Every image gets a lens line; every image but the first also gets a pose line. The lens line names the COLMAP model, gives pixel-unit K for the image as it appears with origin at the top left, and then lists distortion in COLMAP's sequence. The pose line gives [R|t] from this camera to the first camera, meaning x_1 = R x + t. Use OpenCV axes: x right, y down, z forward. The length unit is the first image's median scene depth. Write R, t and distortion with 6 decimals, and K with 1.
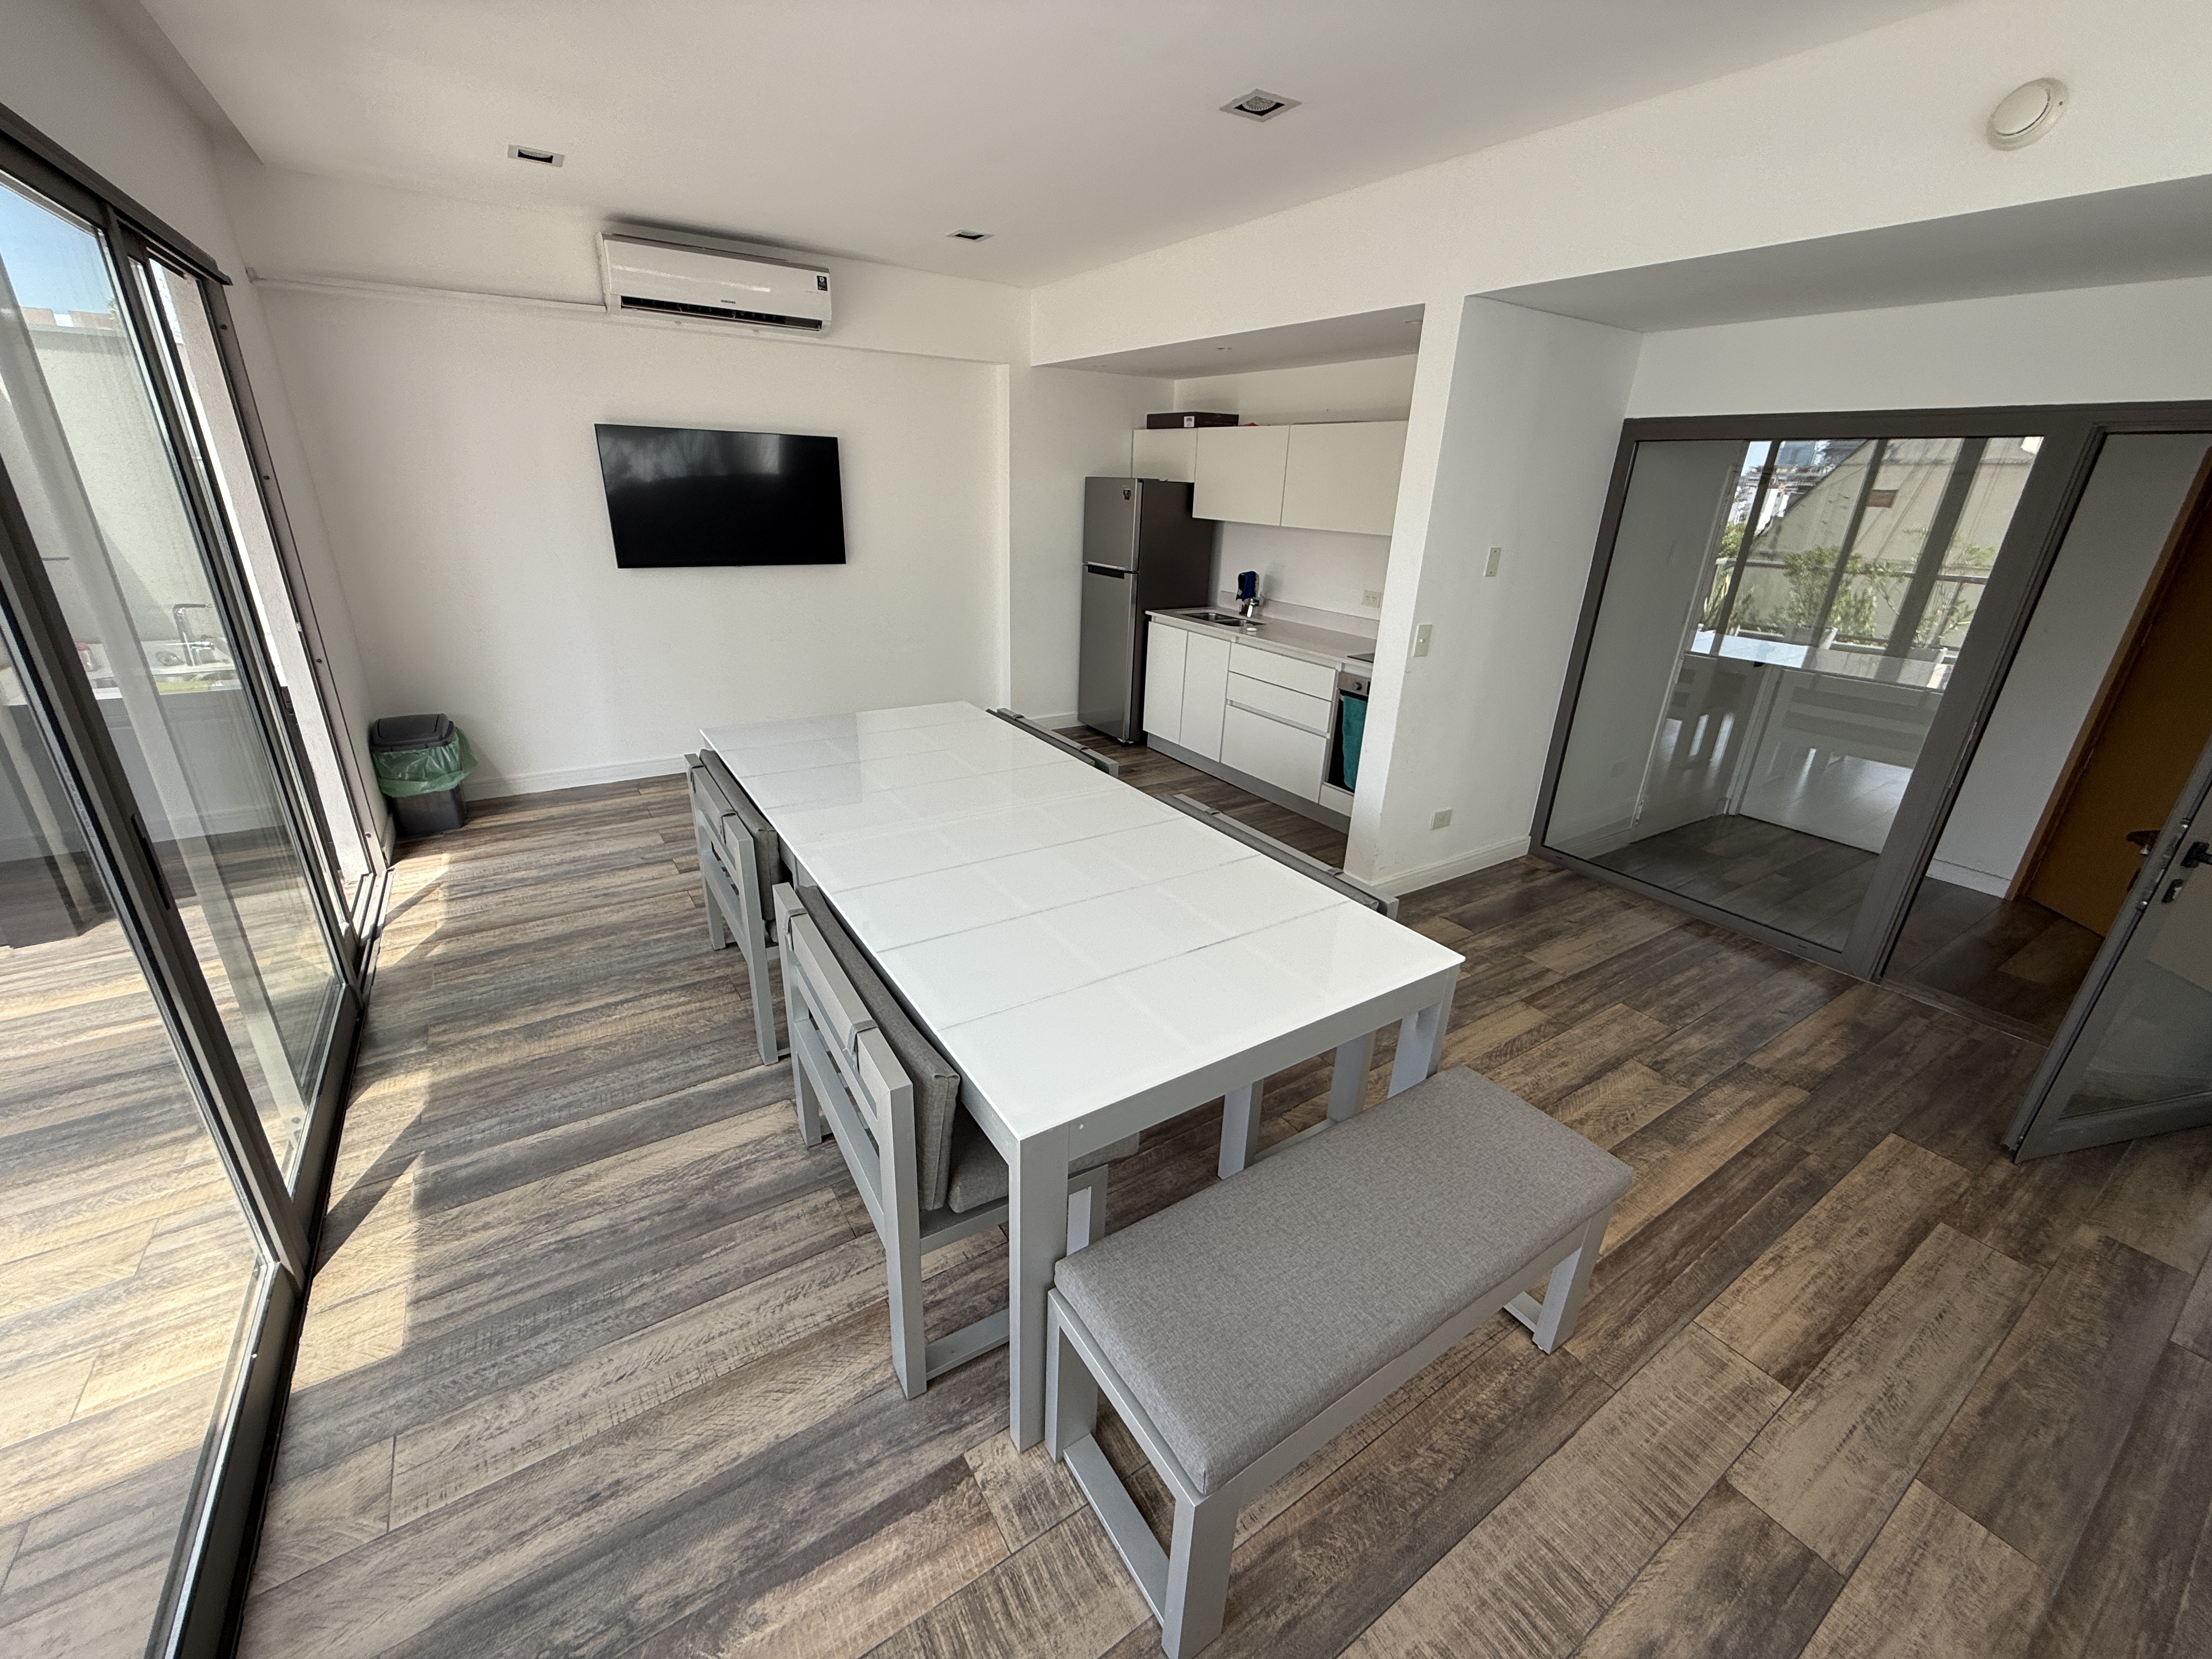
lens RADIAL K [[881.3, 0, 1097.4], [0, 881.3, 820.4], [0, 0, 1]] dist [-0.000192, 0.000050]
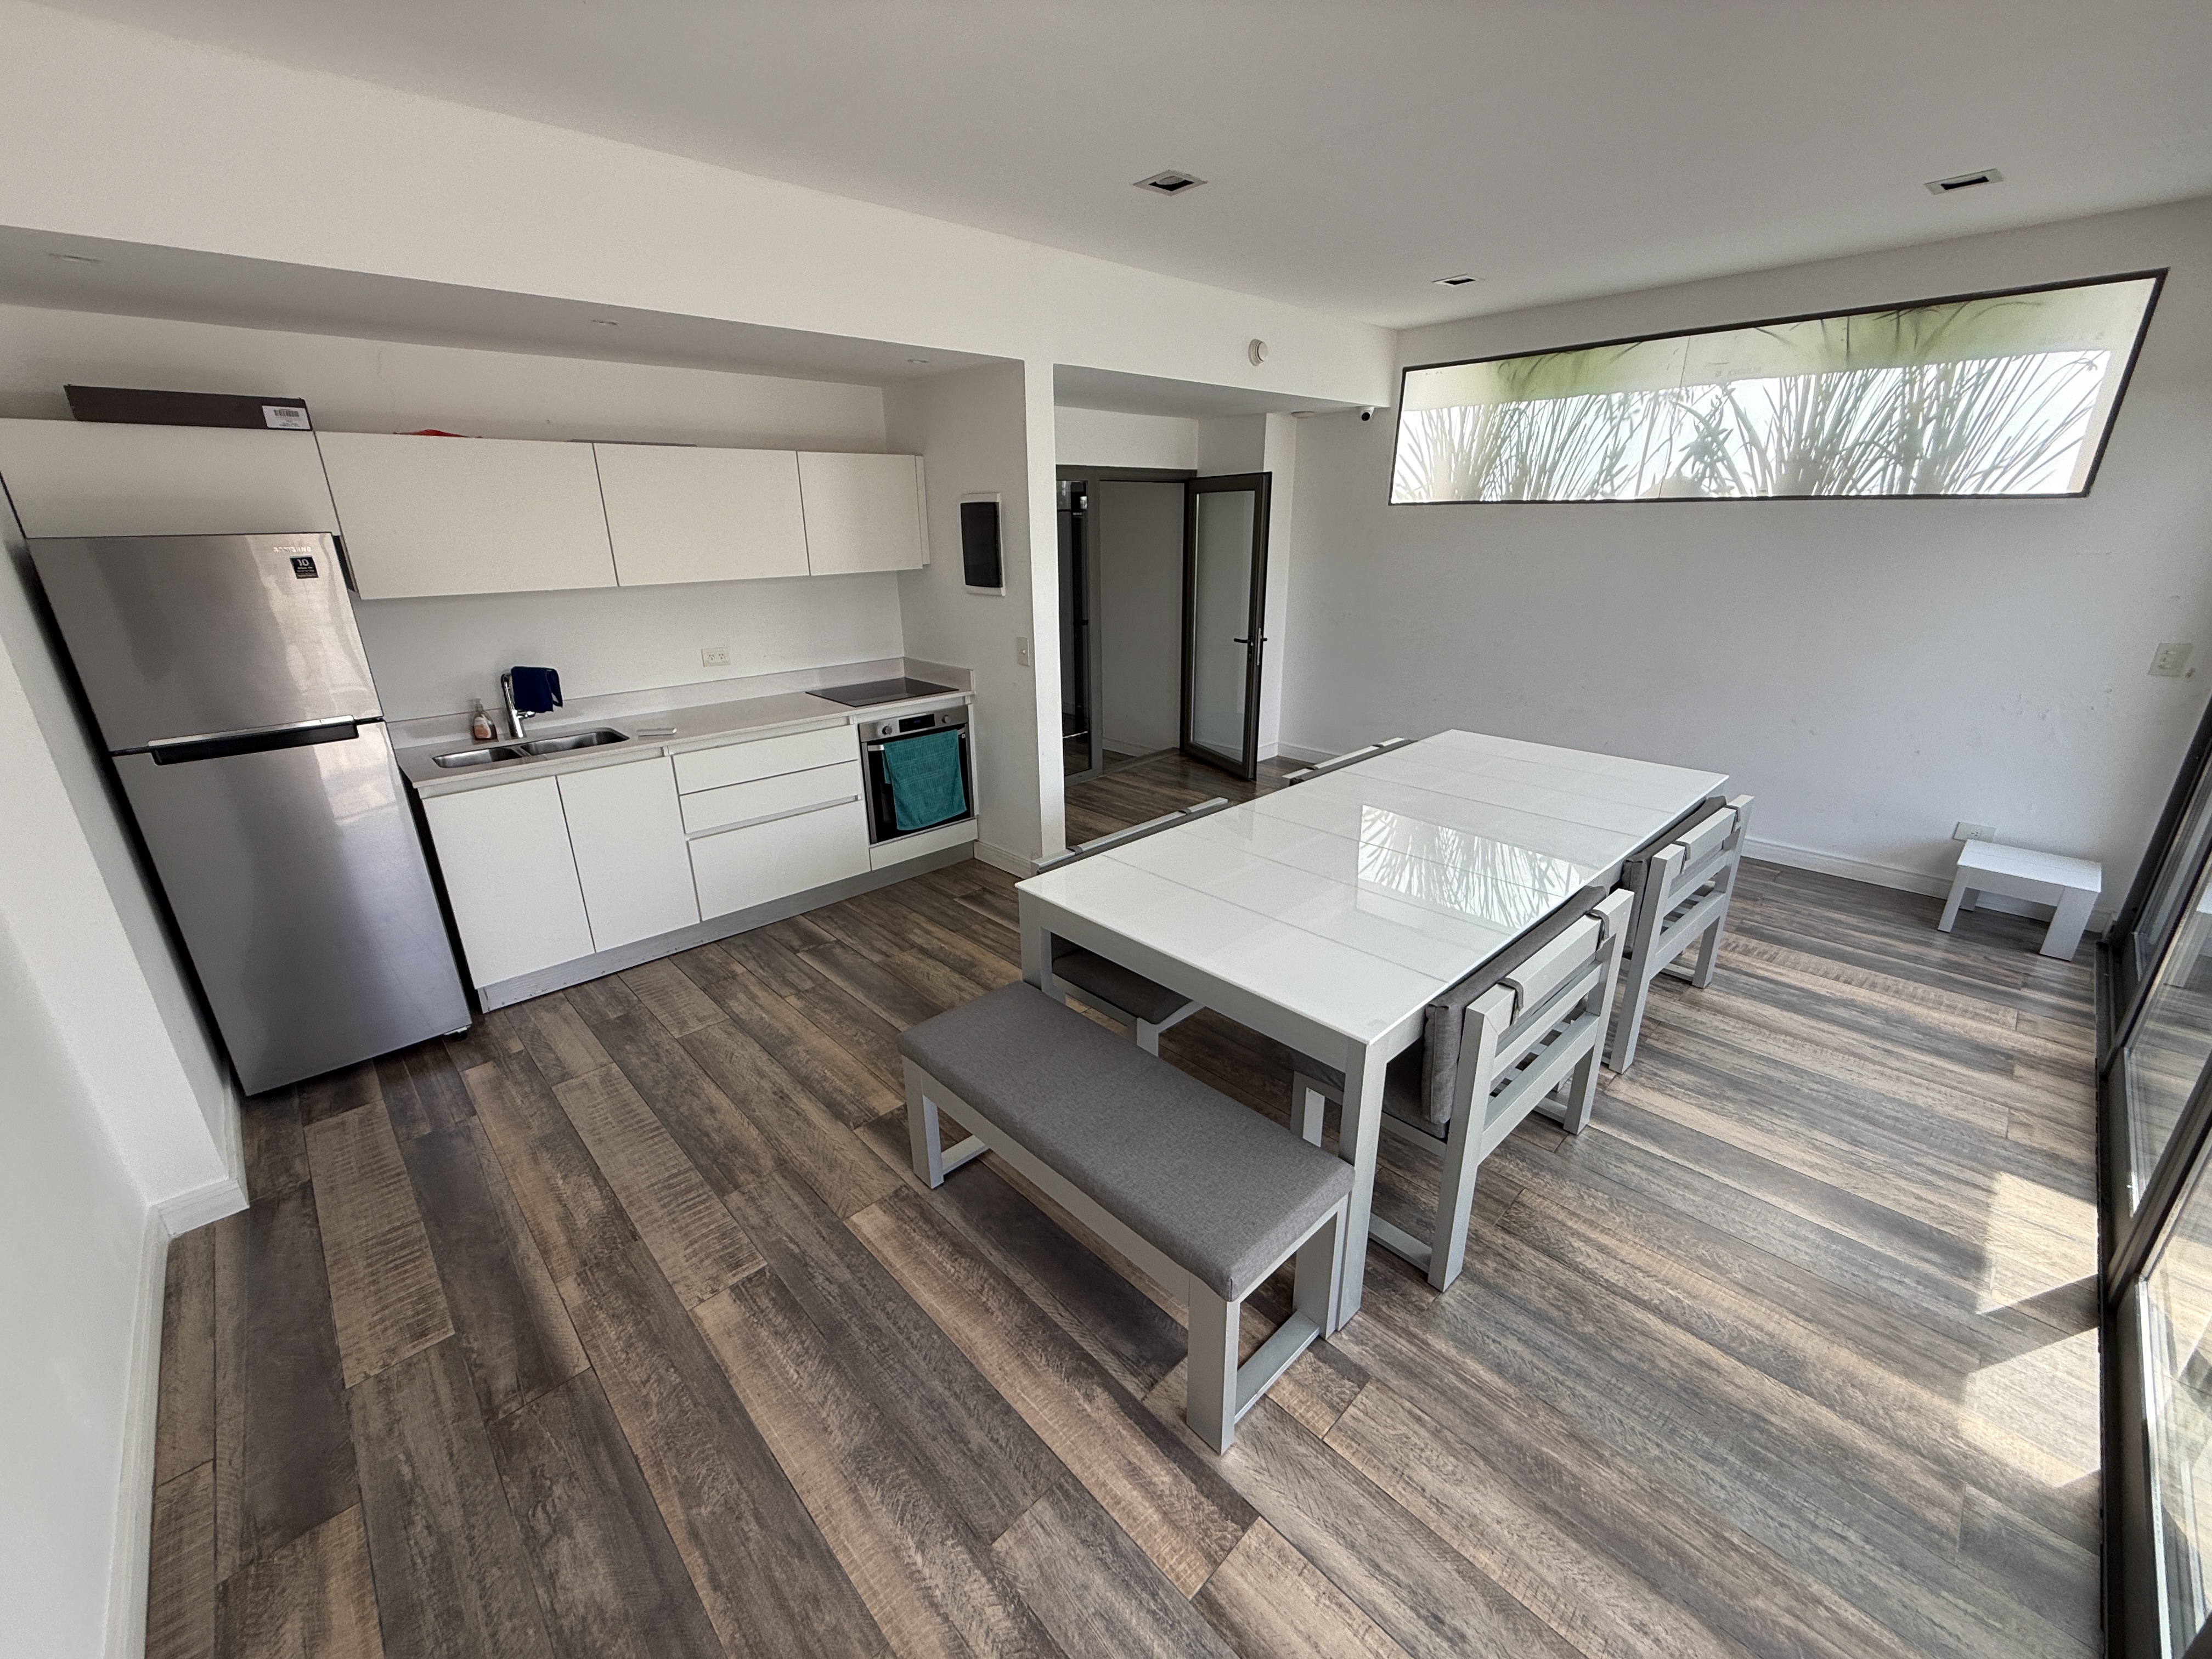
lens RADIAL K [[881.3, 0, 1090.3], [0, 881.3, 837.5], [0, 0, 1]] dist [-0.000192, 0.000050]
pose [[-0.180729, -0.368023, 0.912083, -1.071628], [0.365218, 0.835936, 0.409666, -0.598547], [-0.913210, 0.407148, -0.016669, 1.418506]]
